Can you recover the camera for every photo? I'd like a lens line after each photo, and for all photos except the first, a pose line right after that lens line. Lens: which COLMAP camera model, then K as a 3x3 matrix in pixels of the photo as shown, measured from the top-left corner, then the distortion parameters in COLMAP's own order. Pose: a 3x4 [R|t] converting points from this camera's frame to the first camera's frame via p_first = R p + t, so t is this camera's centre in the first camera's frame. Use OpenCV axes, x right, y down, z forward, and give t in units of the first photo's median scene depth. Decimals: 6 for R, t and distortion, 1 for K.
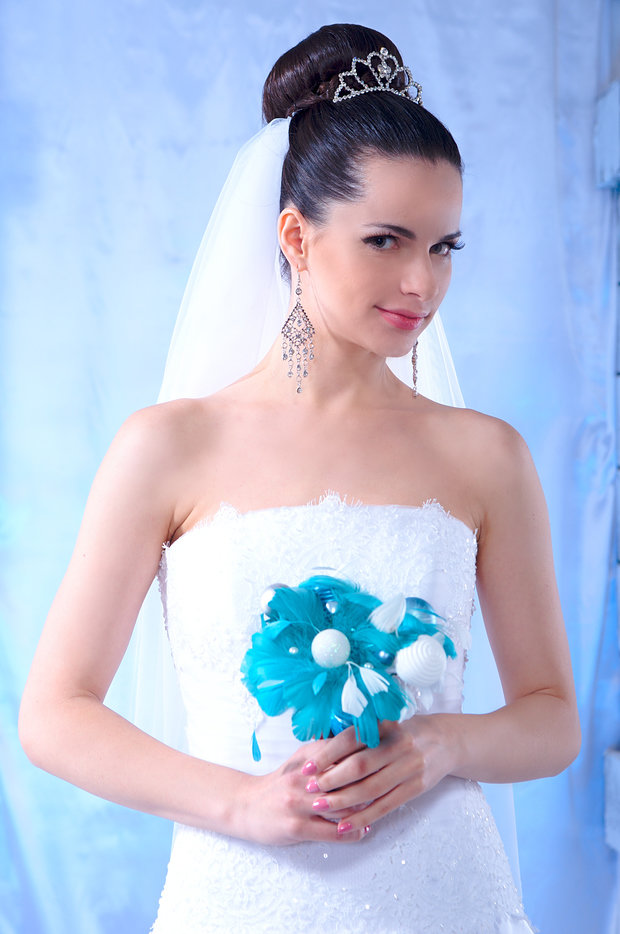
lens RADIAL K [[2049.7, 0, 307.2], [0, 2049.7, 426.4], [0, 0, 1]] dist [0.491456, -2.359049]
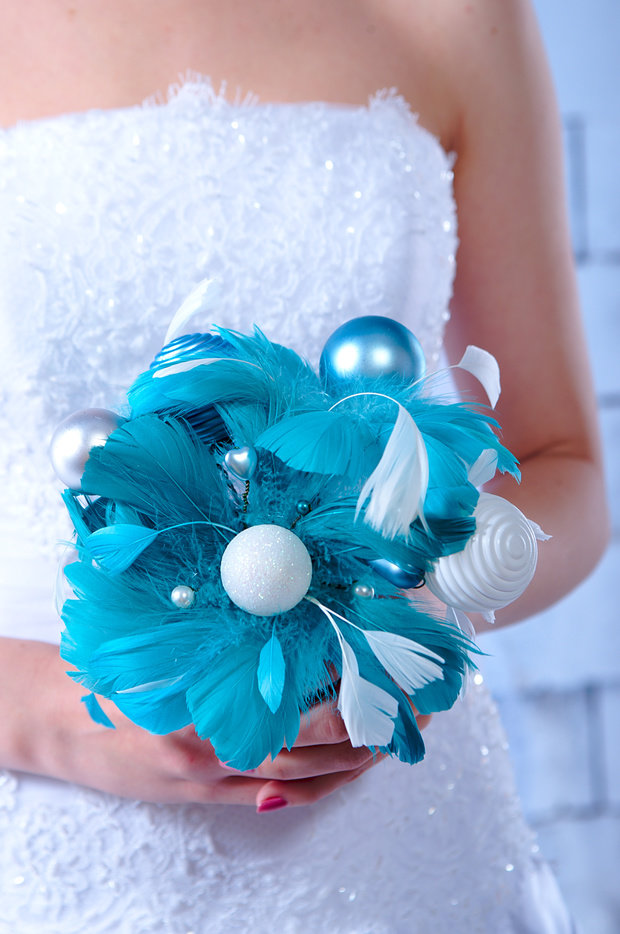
lens RADIAL K [[2049.7, 0, 307.2], [0, 2049.7, 426.4], [0, 0, 1]] dist [0.491456, -2.359049]
pose [[0.979483, -0.058424, 0.192871, -0.060580], [0.032279, 0.990181, 0.136015, 0.048032], [-0.198924, -0.126999, 0.971751, 0.516510]]
